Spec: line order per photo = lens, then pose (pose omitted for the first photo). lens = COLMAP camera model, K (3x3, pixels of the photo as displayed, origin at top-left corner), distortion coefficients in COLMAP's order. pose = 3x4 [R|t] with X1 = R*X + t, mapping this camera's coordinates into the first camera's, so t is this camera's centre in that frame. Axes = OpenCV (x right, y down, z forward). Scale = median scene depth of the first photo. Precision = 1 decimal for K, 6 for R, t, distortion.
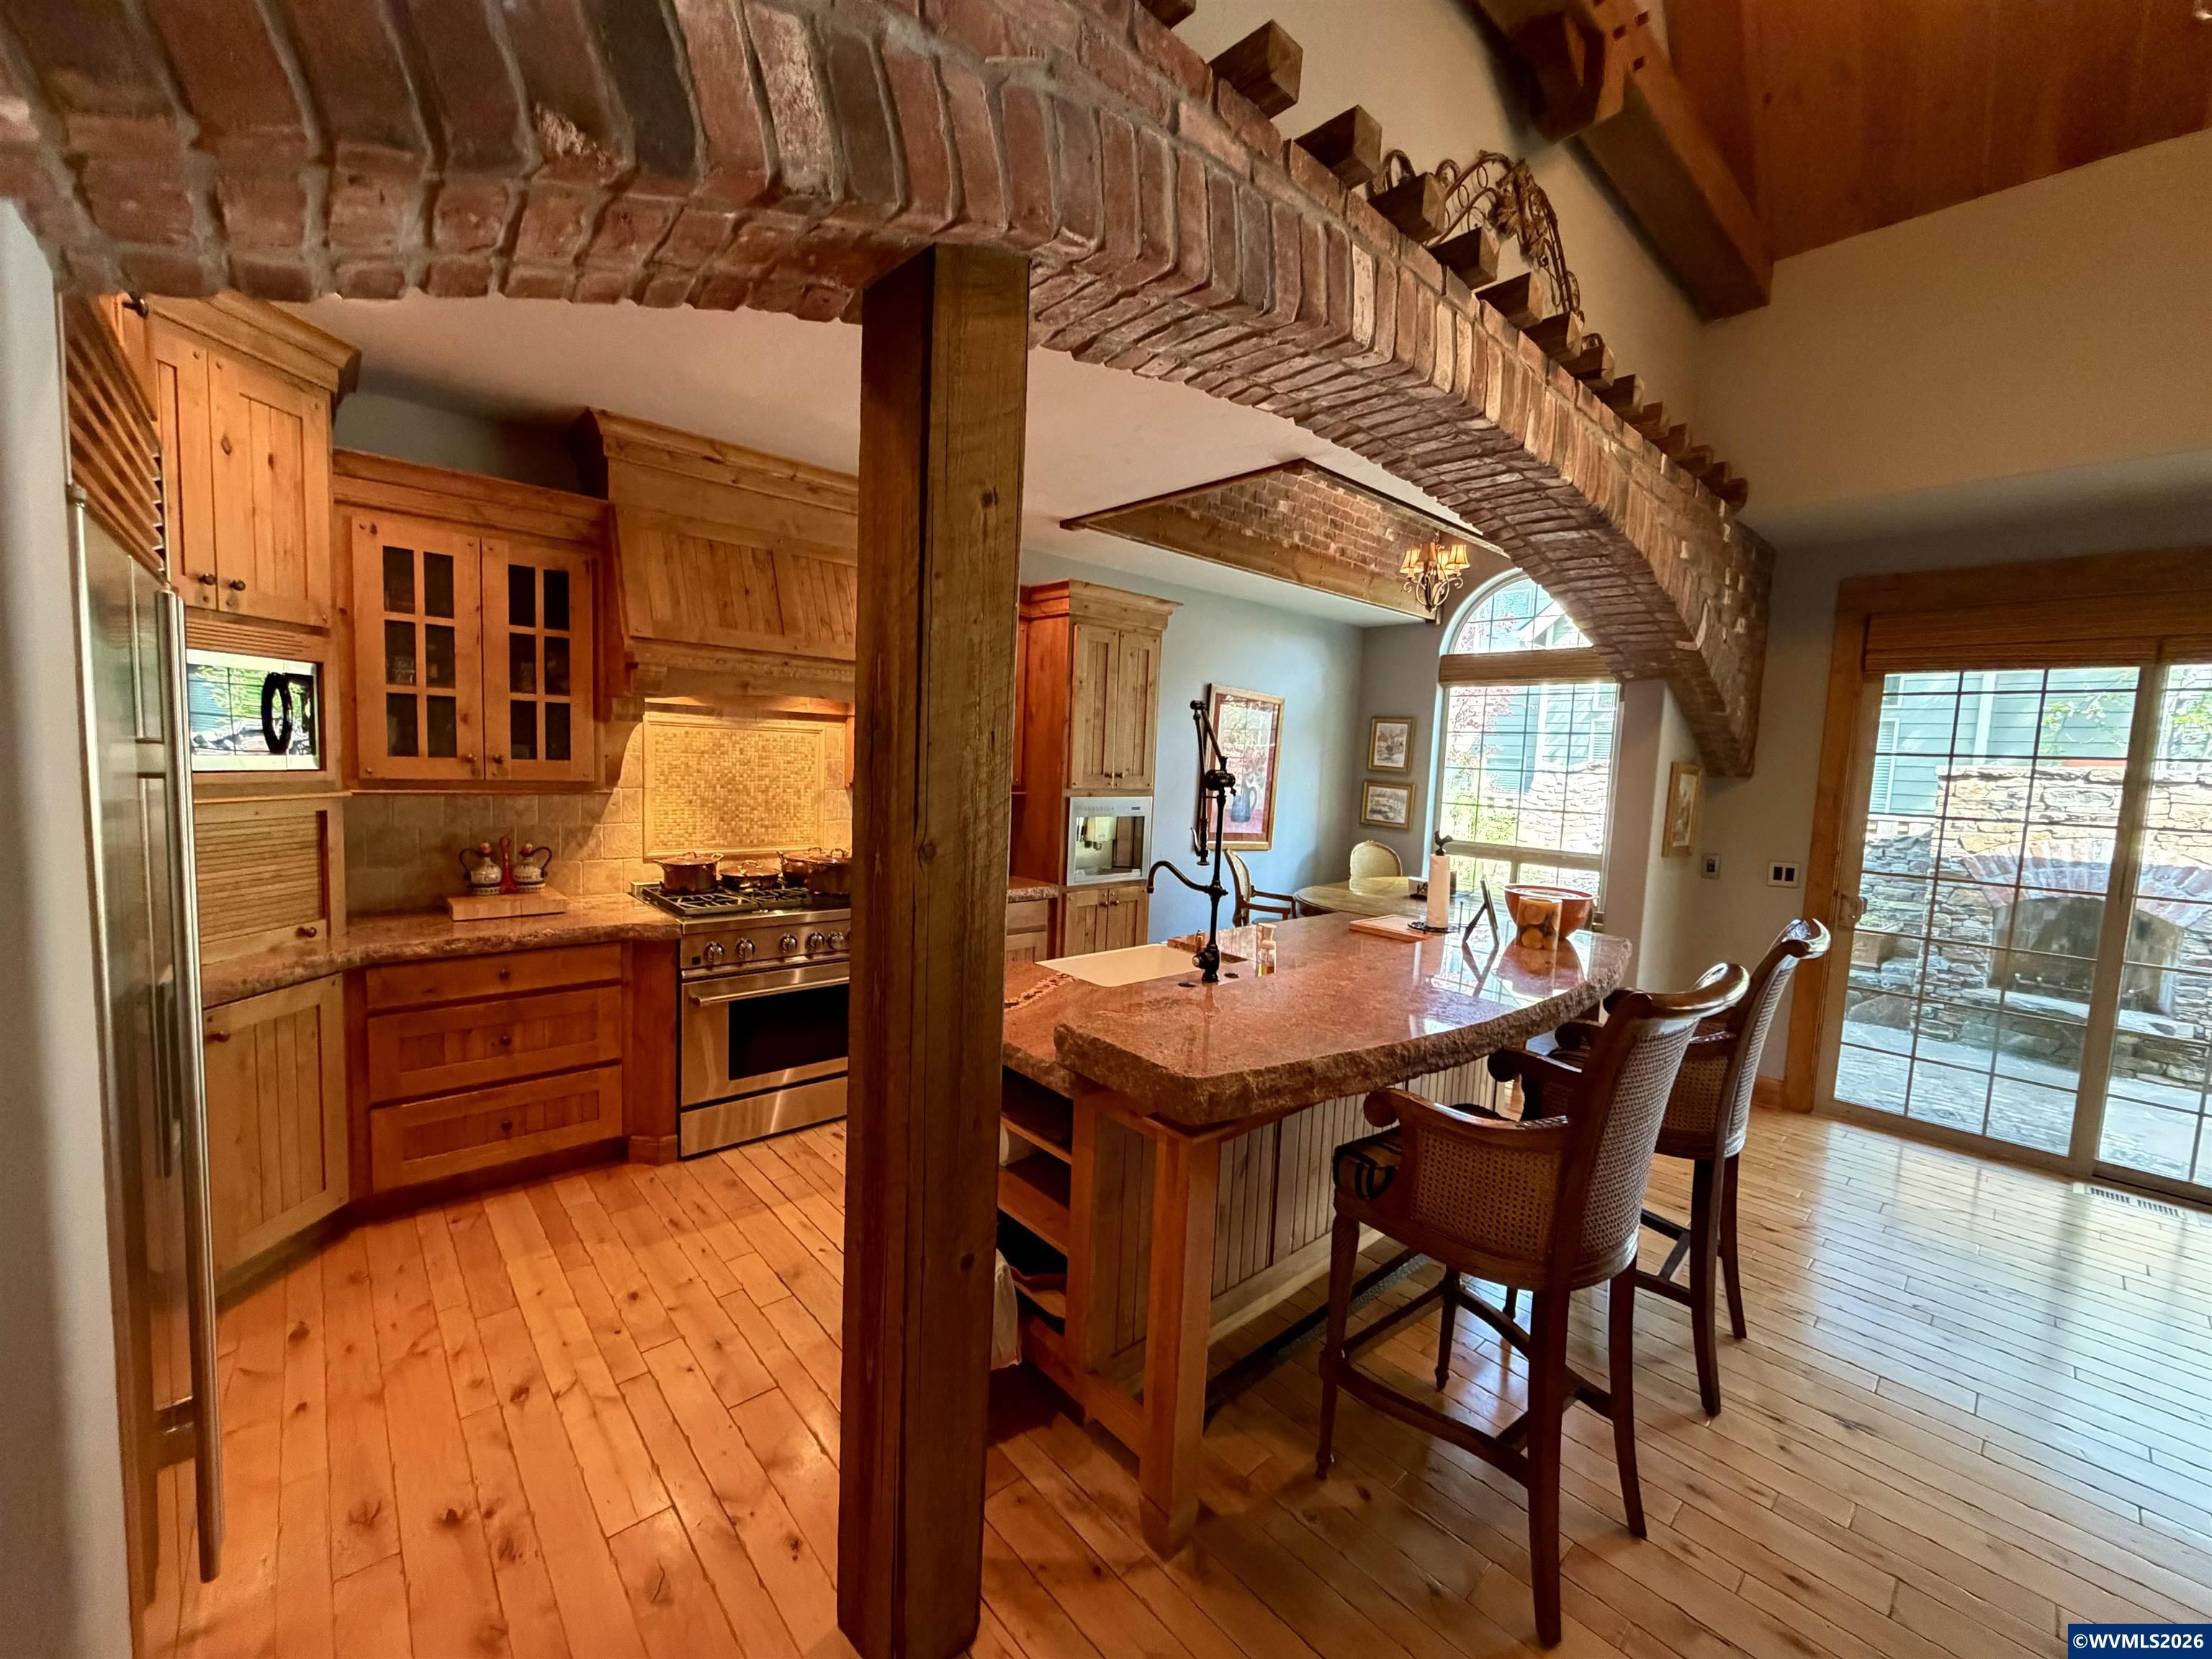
lens RADIAL K [[879.6, 0, 1099.1], [0, 879.6, 831.2], [0, 0, 1]] dist [-0.001434, -0.000619]
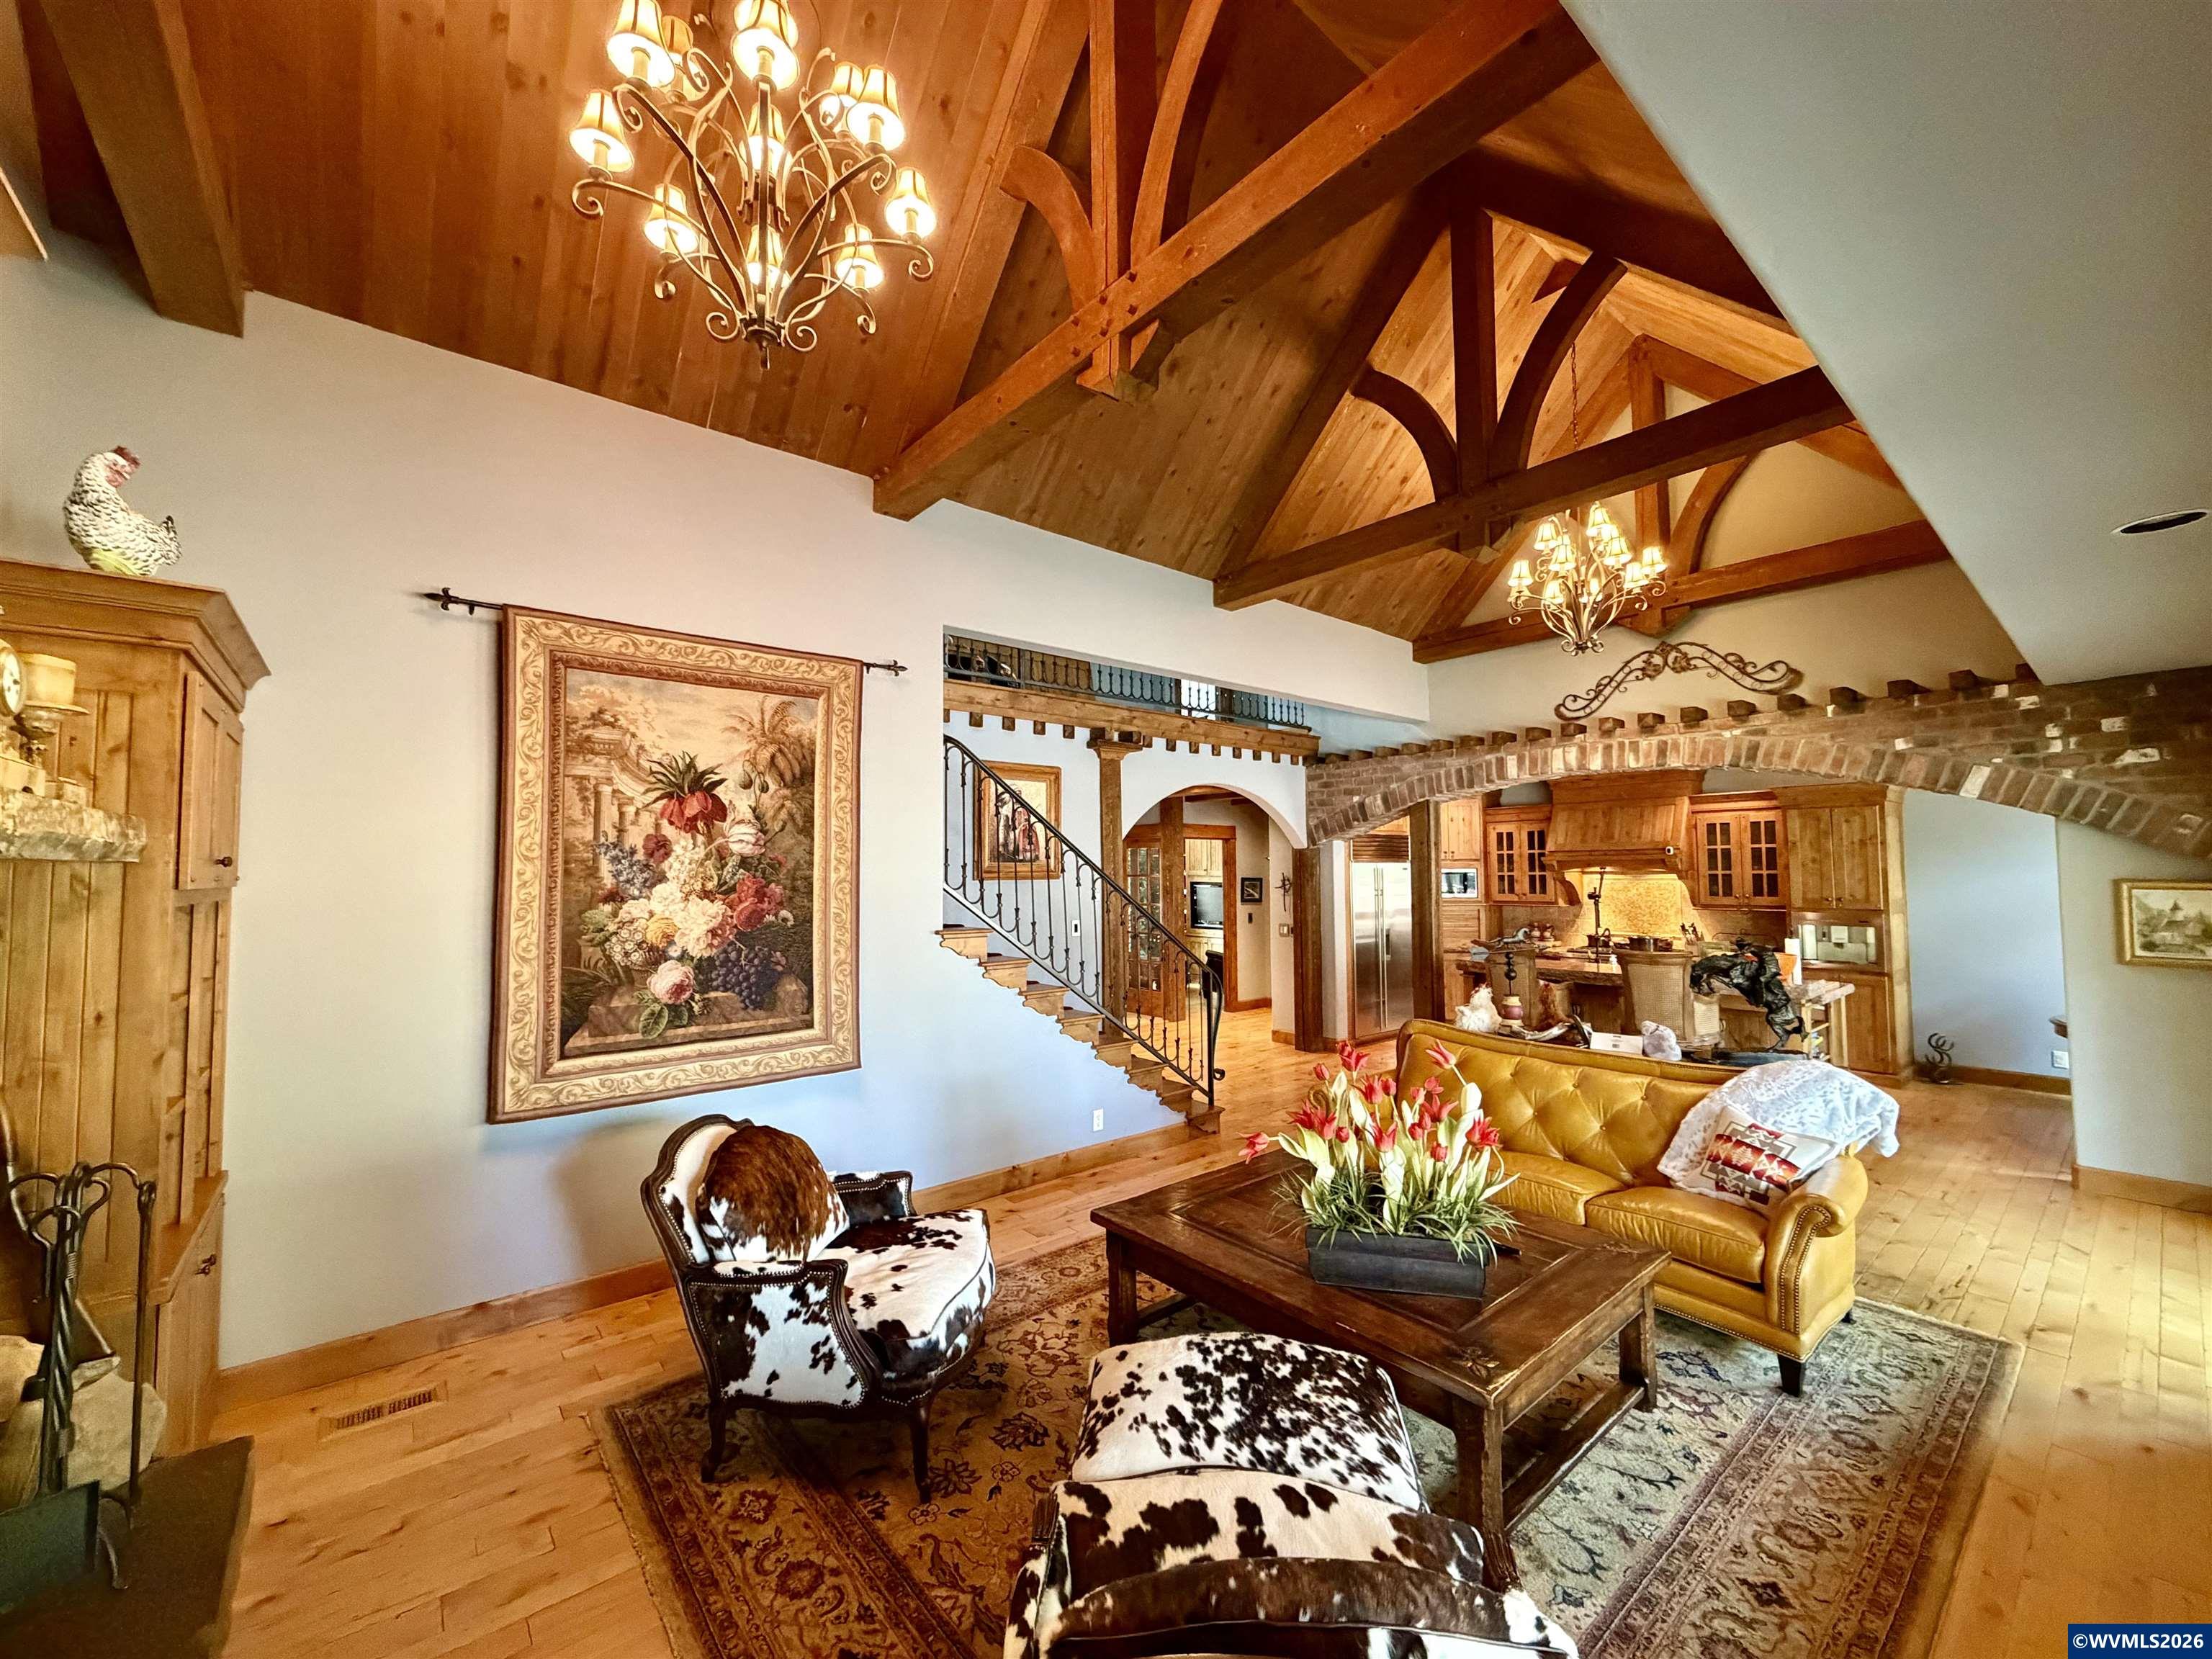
lens RADIAL K [[879.6, 0, 1099.1], [0, 879.6, 831.2], [0, 0, 1]] dist [-0.001434, -0.000619]
pose [[-0.046404, -0.090769, -0.994790, 3.029129], [-0.082389, 0.992818, -0.086746, 0.109508], [0.995519, 0.077934, -0.053549, -0.413915]]
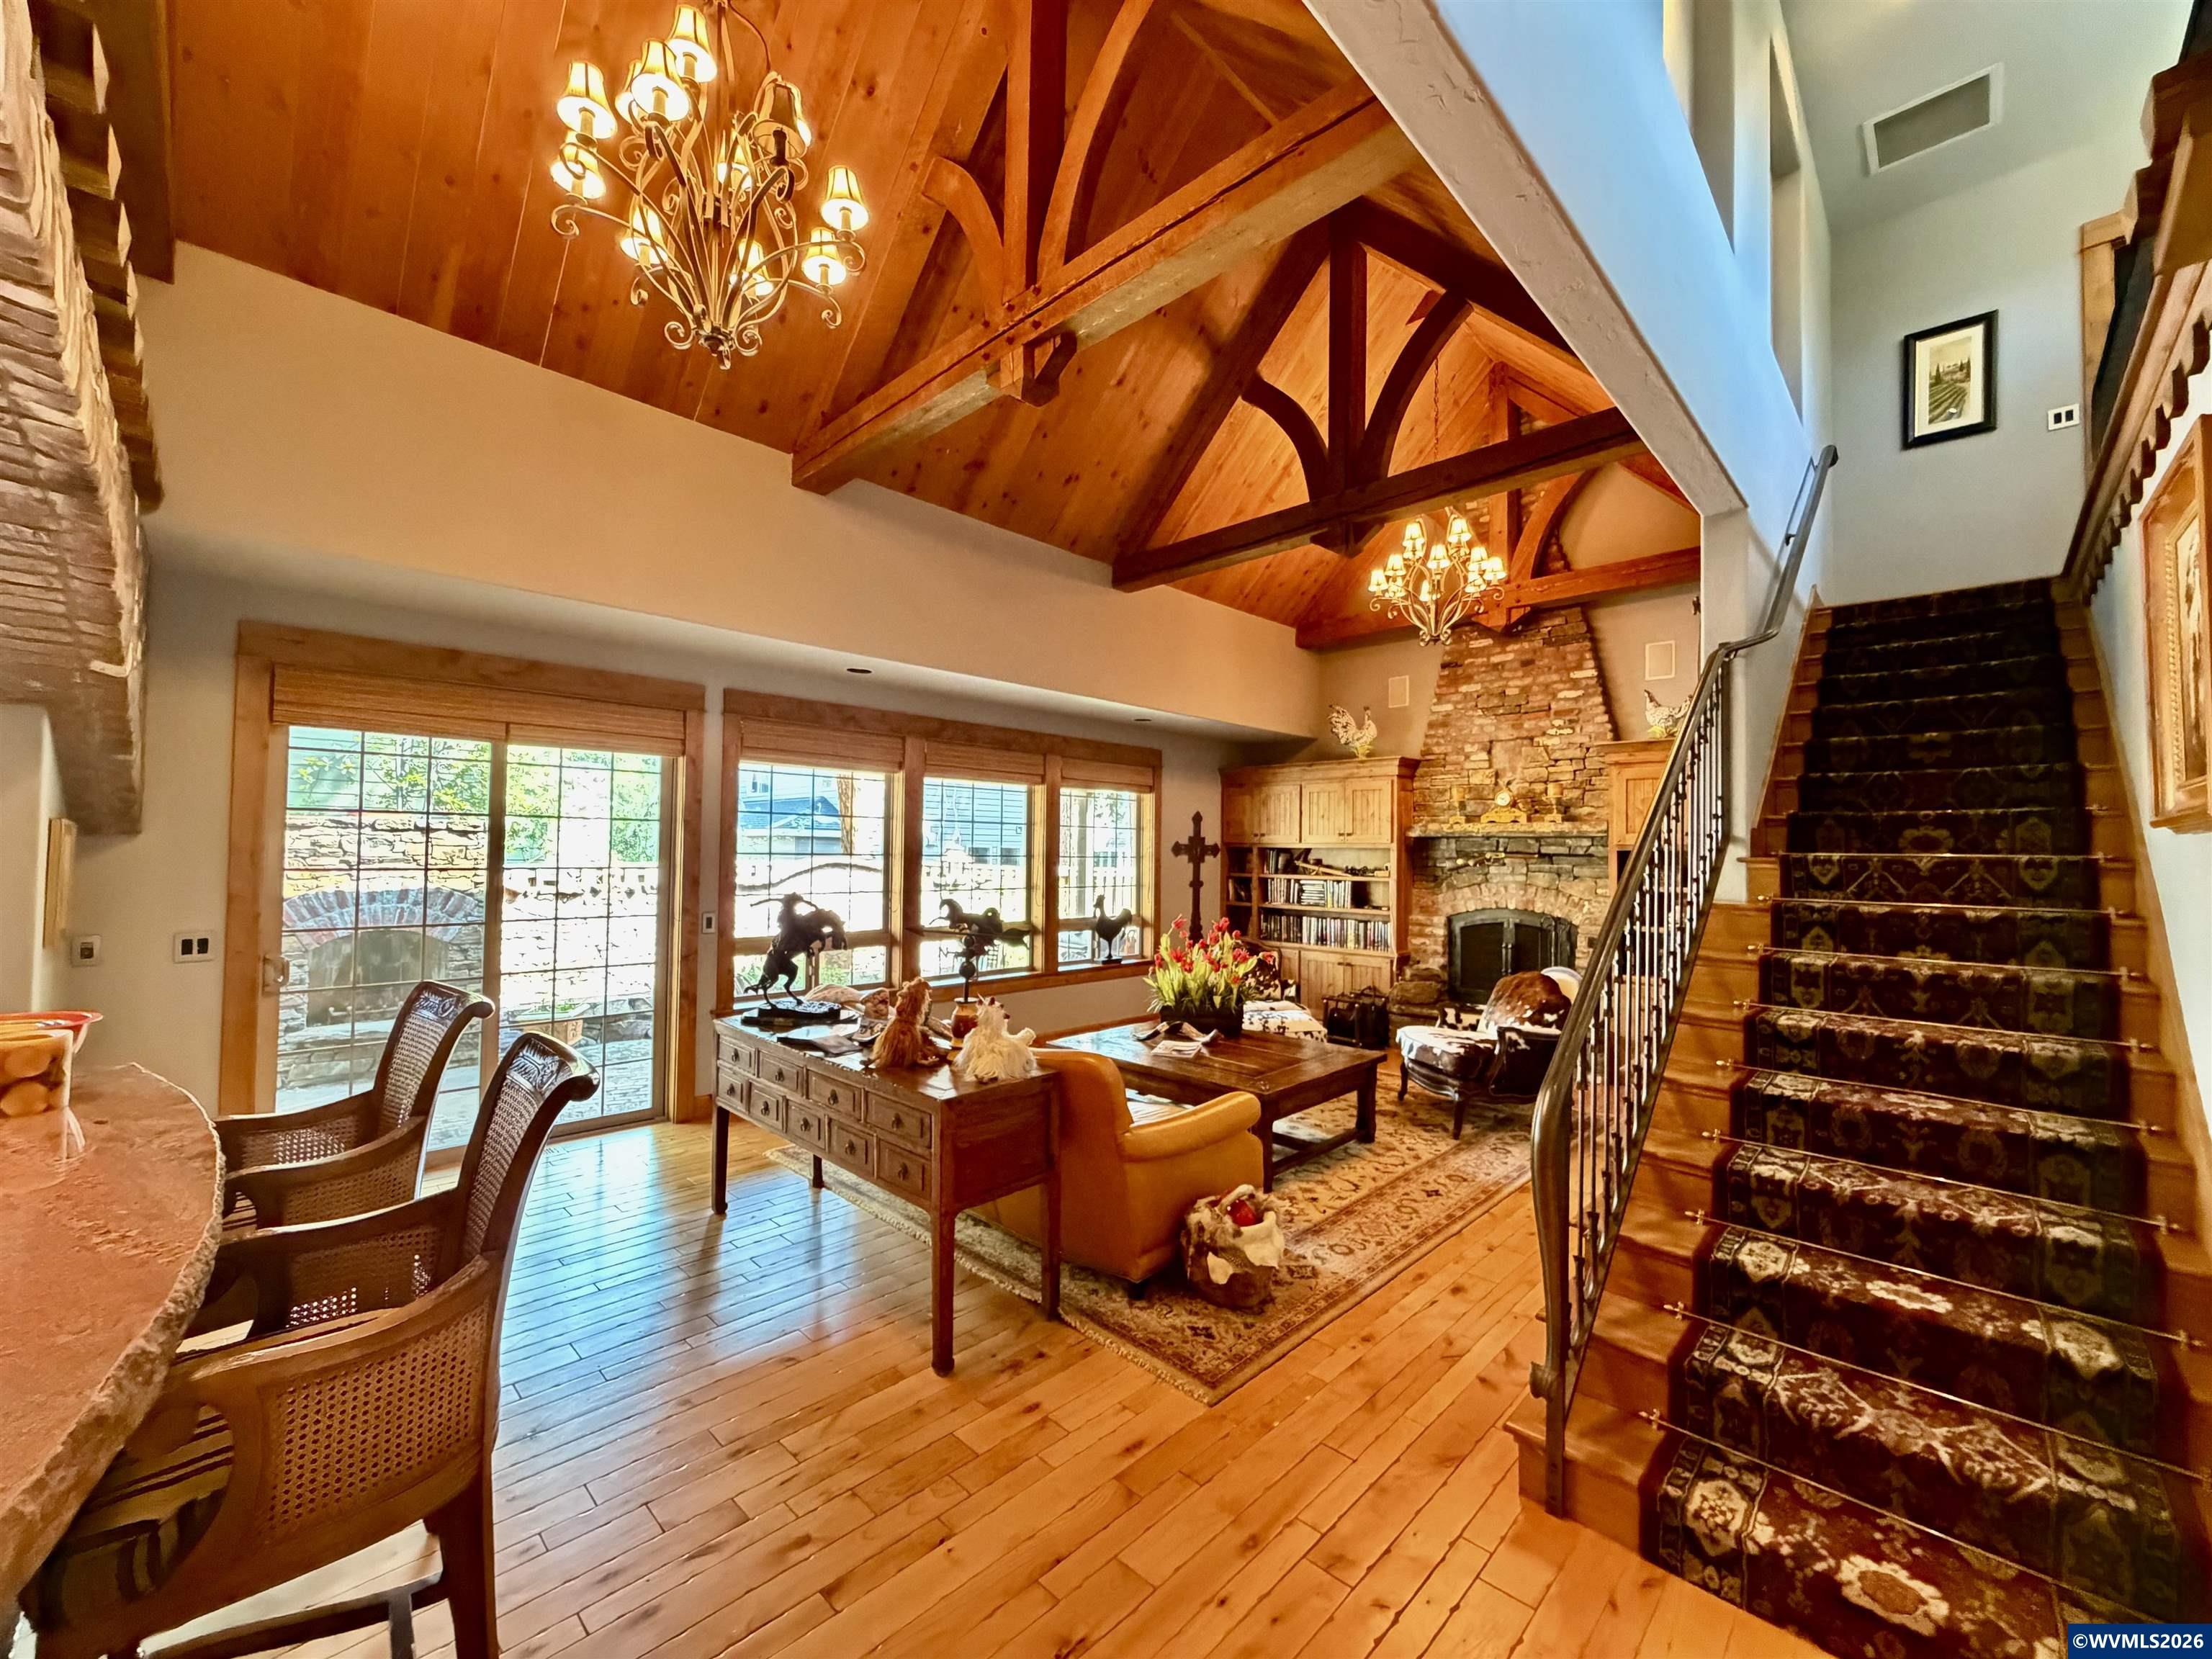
lens RADIAL K [[879.6, 0, 1099.1], [0, 879.6, 831.2], [0, 0, 1]] dist [-0.001434, -0.000619]
pose [[-0.060099, -0.021100, 0.997969, -0.220514], [0.069533, 0.997260, 0.025273, -0.040743], [-0.995768, 0.070910, -0.058468, 0.272778]]
